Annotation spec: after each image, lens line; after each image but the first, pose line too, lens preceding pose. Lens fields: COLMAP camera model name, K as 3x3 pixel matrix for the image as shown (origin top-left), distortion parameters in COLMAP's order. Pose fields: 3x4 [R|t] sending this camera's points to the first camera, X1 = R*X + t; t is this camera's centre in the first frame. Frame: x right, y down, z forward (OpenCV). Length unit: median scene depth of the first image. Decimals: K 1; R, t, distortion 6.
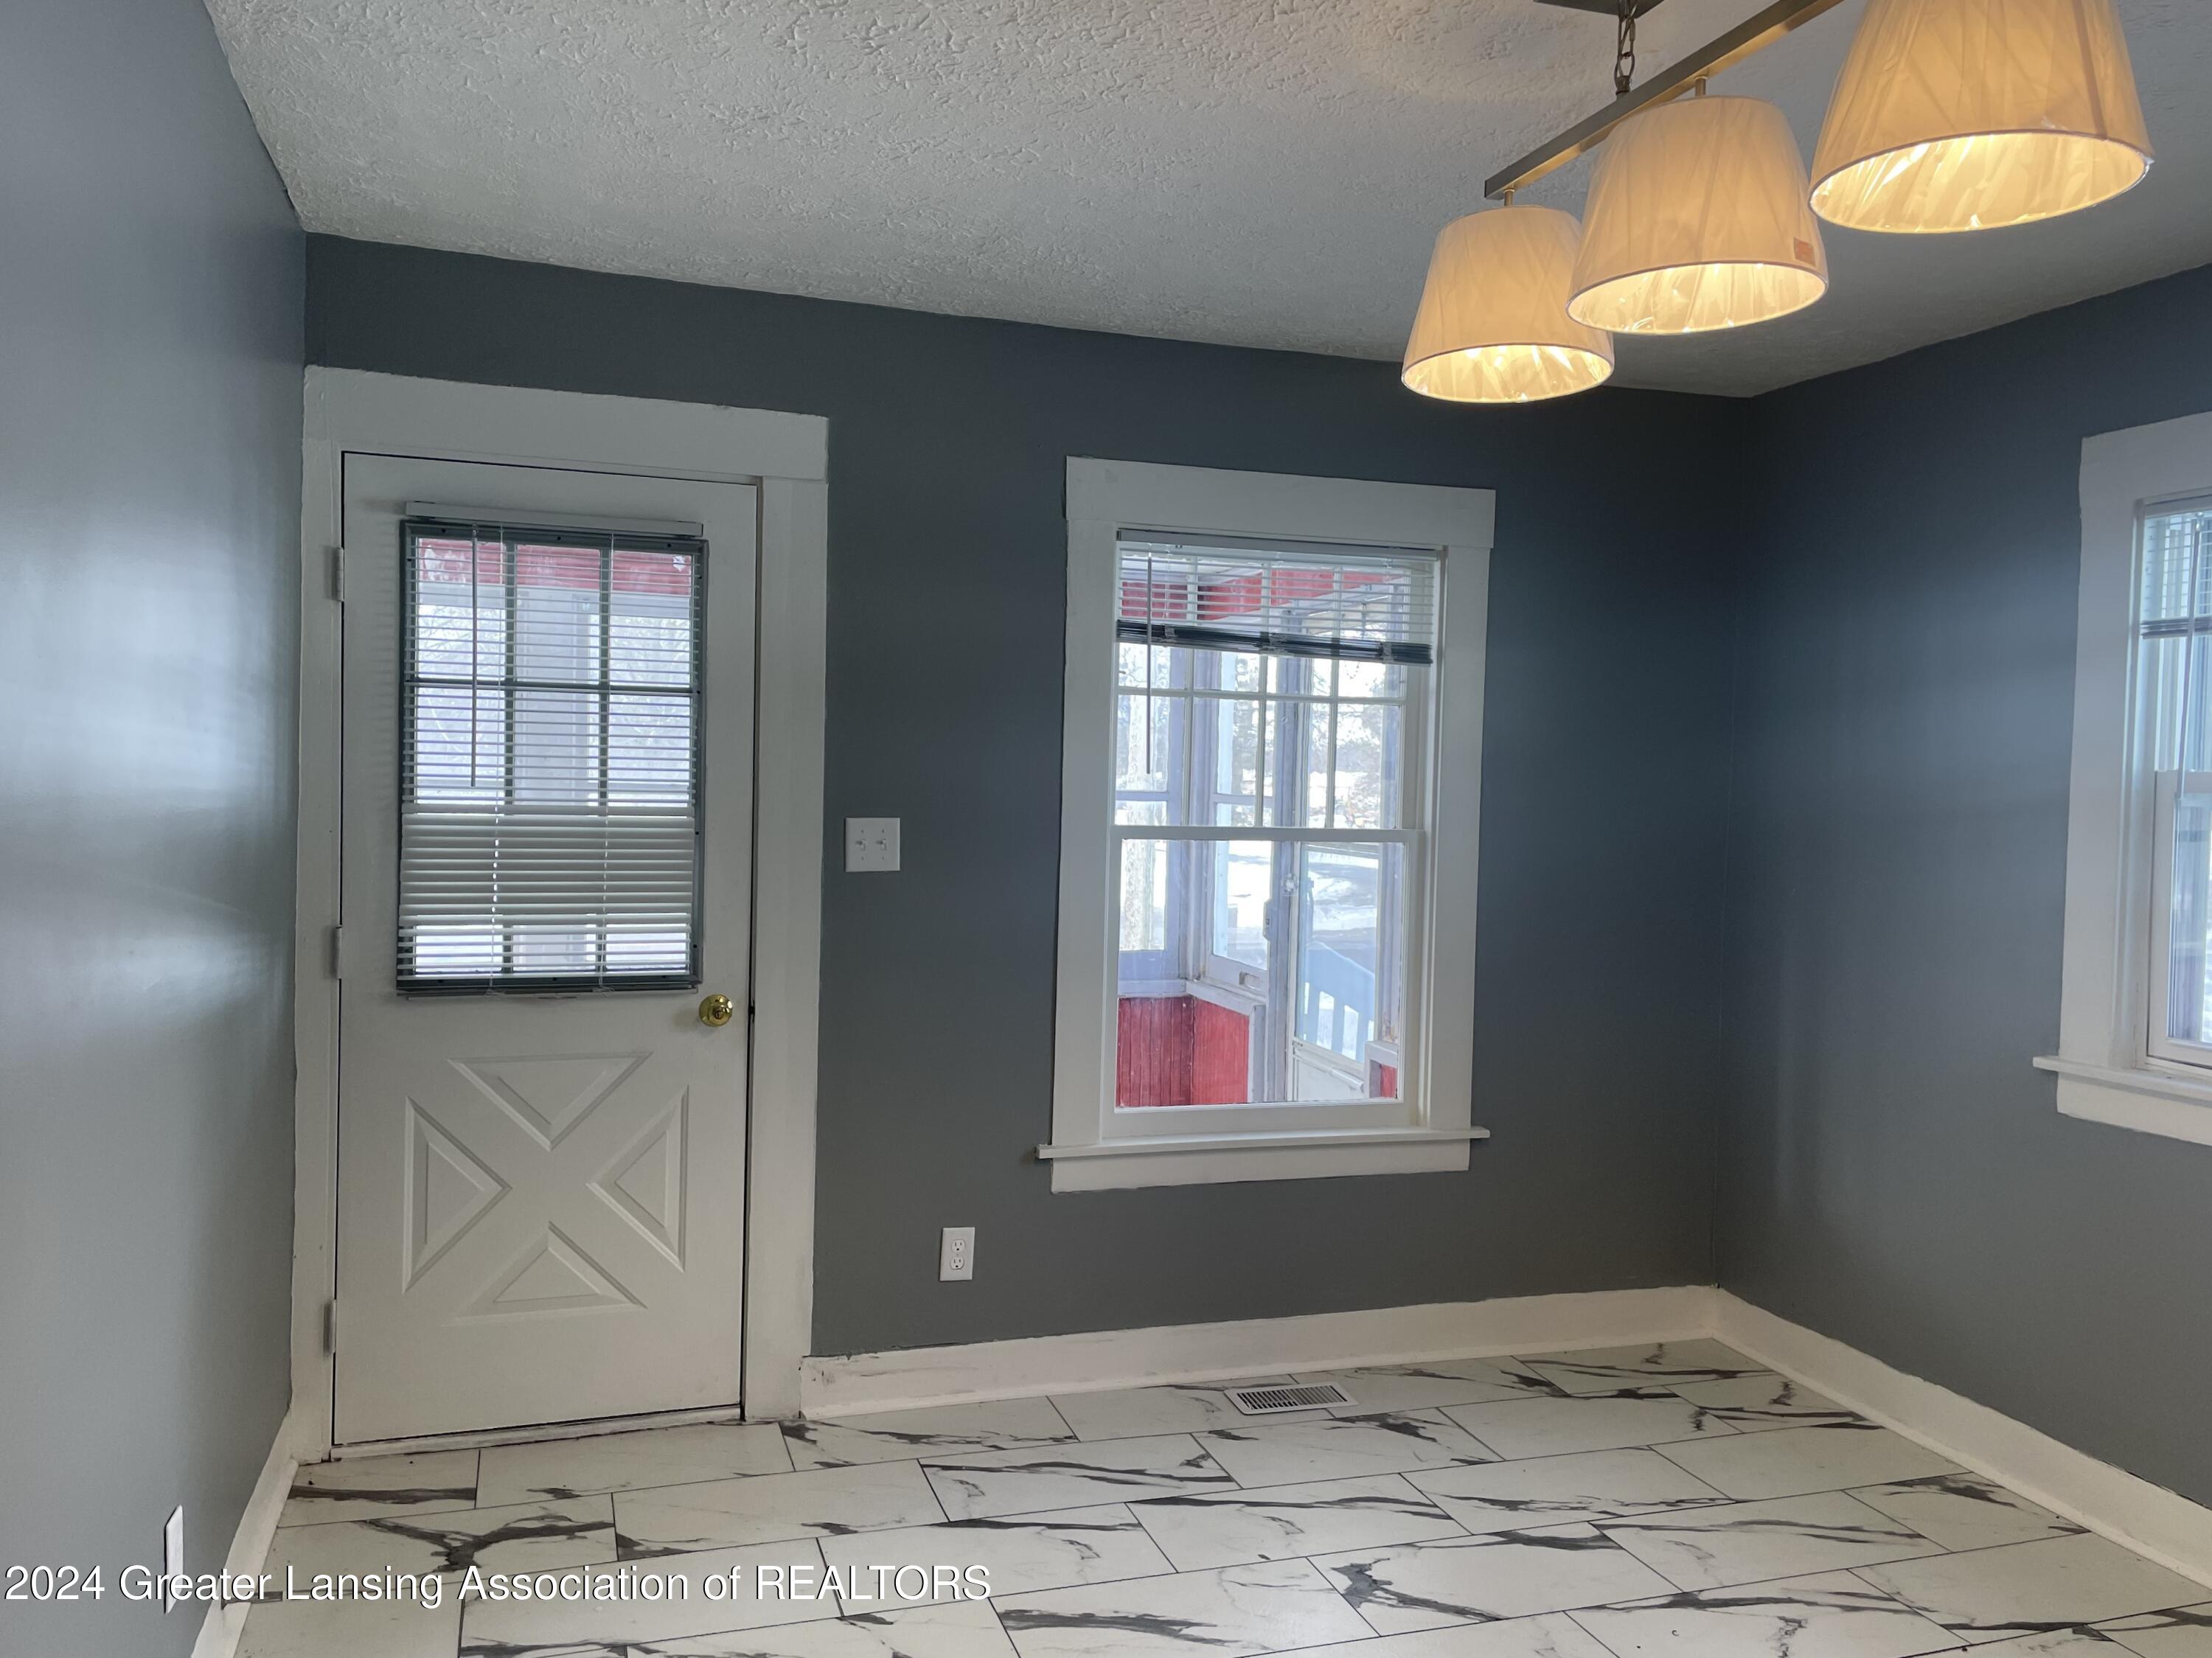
lens RADIAL K [[1690.3, 0, 1119.3], [0, 1690.3, 831.2], [0, 0, 1]] dist [0.087375, -0.111999]
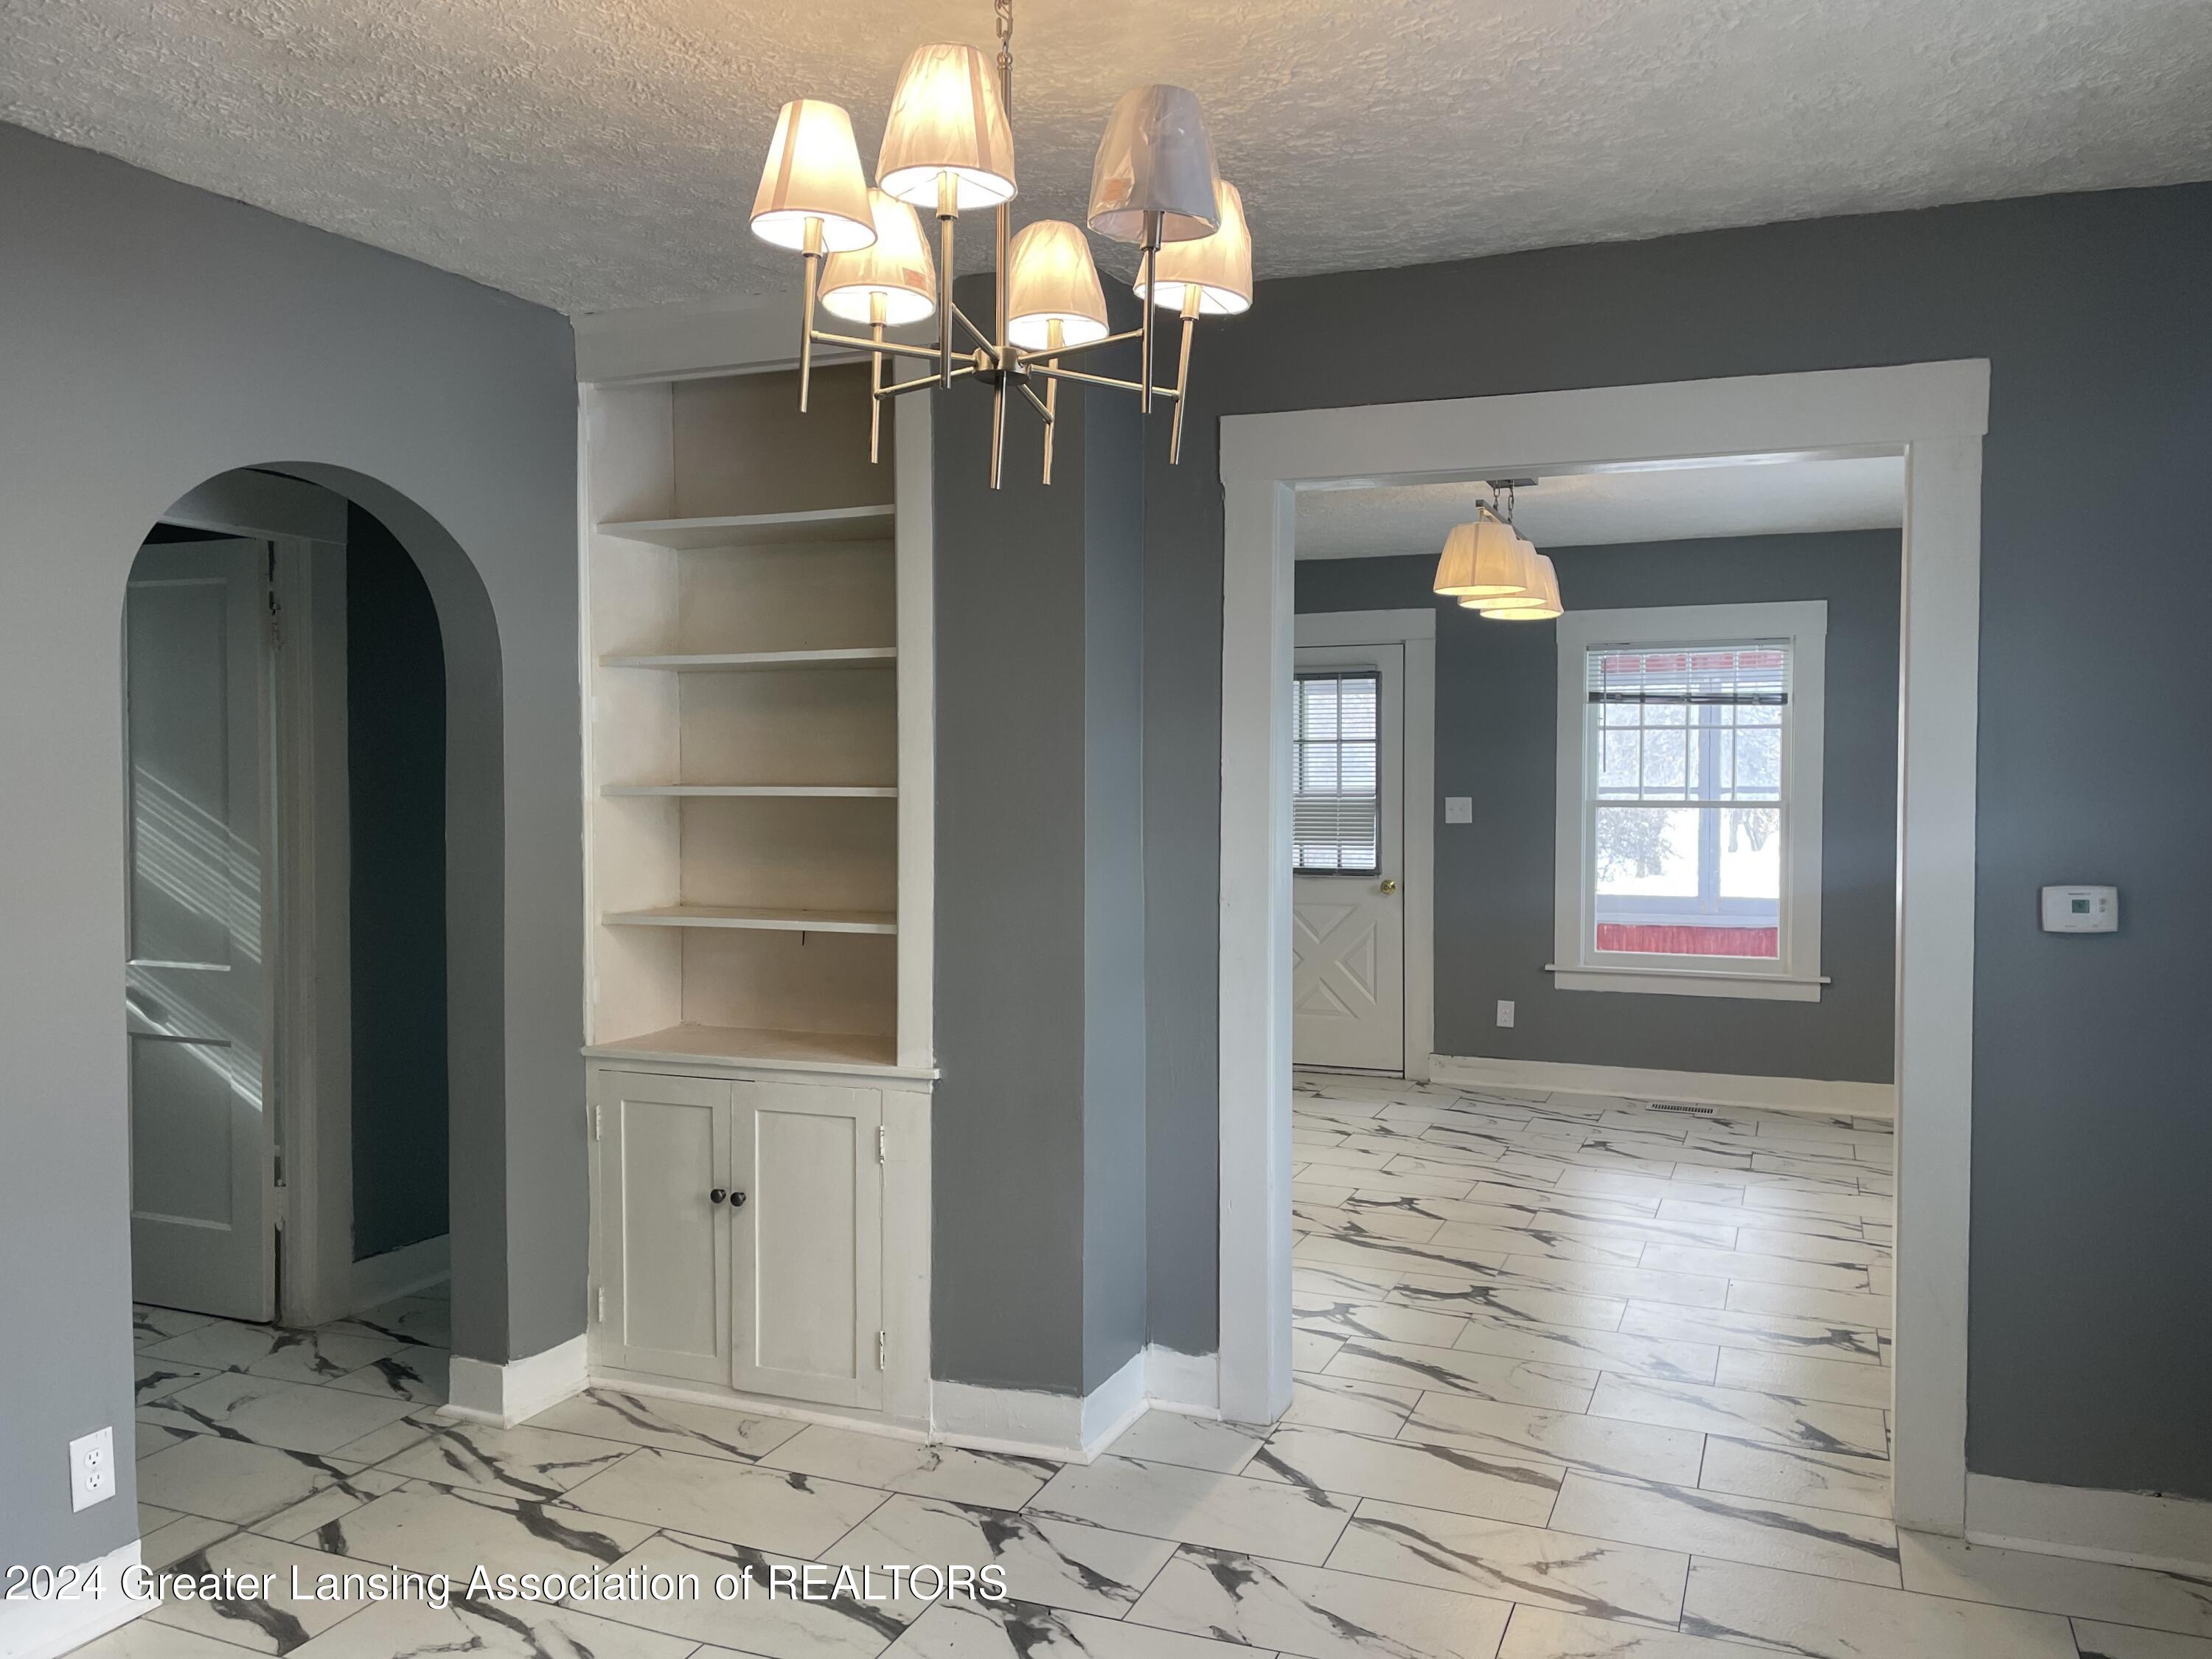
lens RADIAL K [[1632.3, 0, 1116.5], [0, 1632.3, 822.9], [0, 0, 1]] dist [-0.000350, 0.003811]
pose [[0.757121, -0.006475, -0.653243, 0.848175], [-0.002704, 0.999911, -0.013045, 0.051021], [0.653270, 0.011643, 0.757036, -0.792060]]
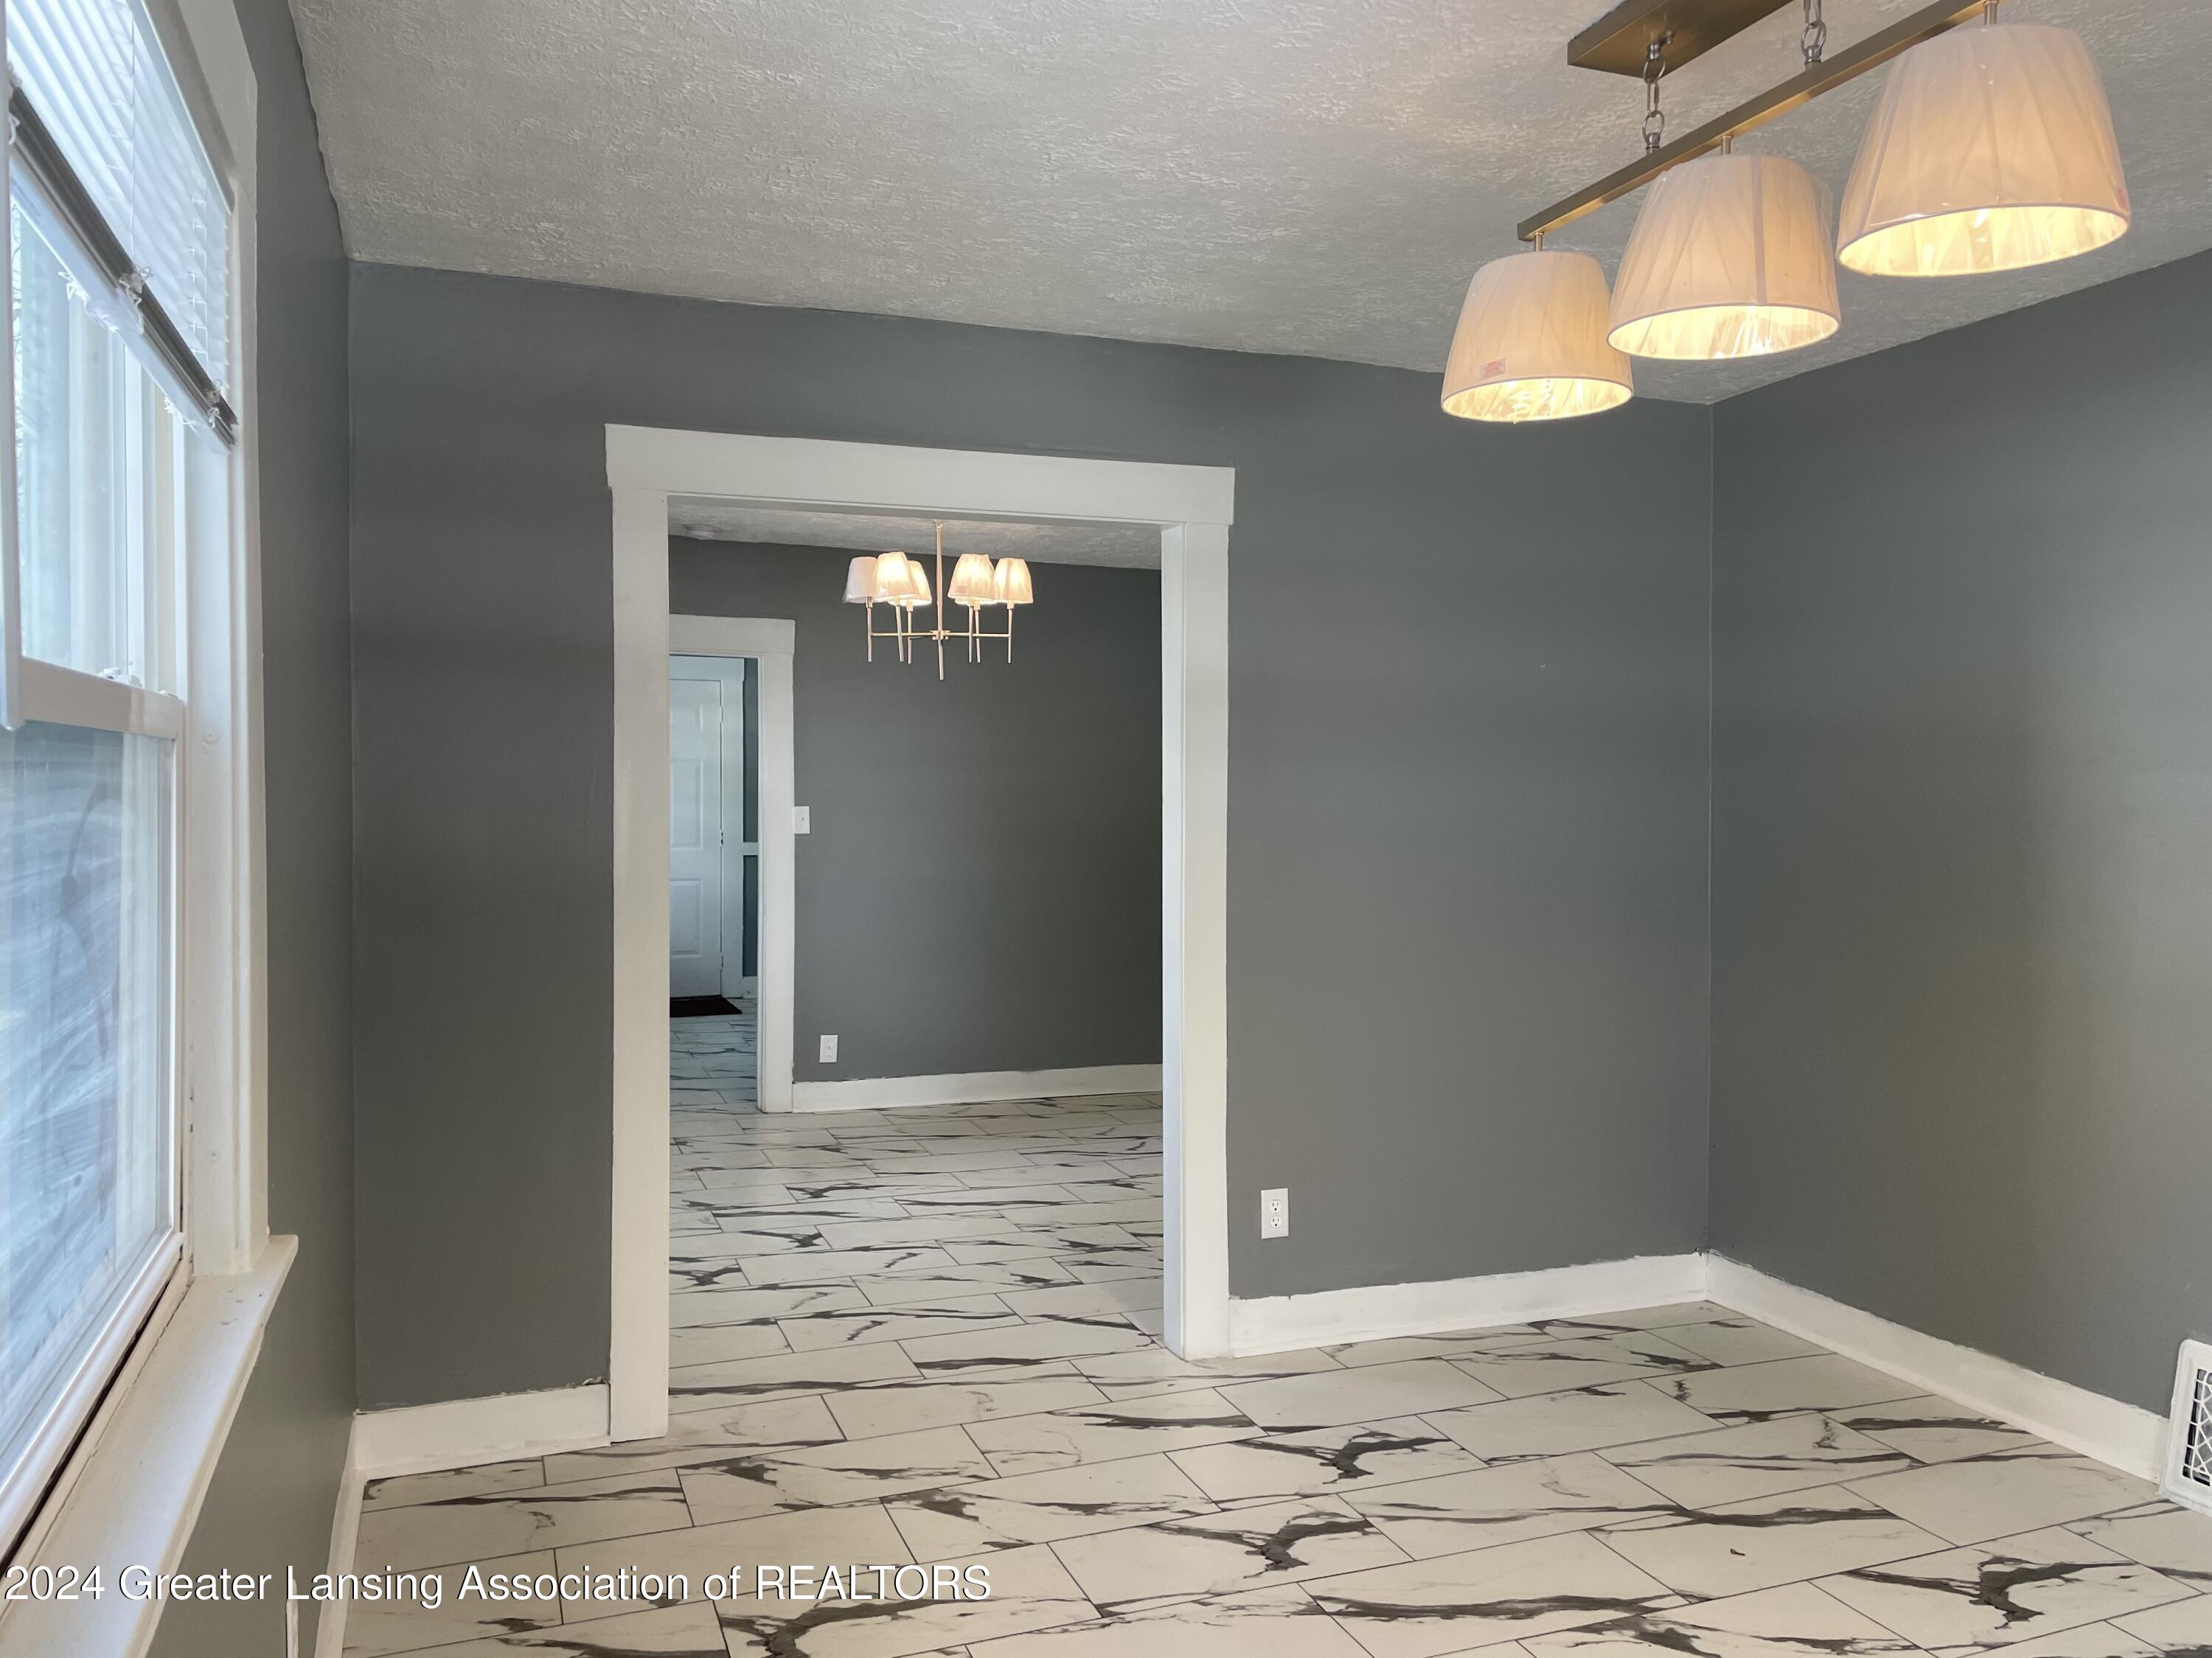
lens RADIAL K [[1690.3, 0, 1119.3], [0, 1690.3, 831.2], [0, 0, 1]] dist [0.087375, -0.111999]
pose [[-0.997796, -0.028653, -0.059847, 0.385551], [-0.032403, 0.997509, 0.062661, -0.029281], [0.057903, 0.064462, -0.996239, 1.179076]]
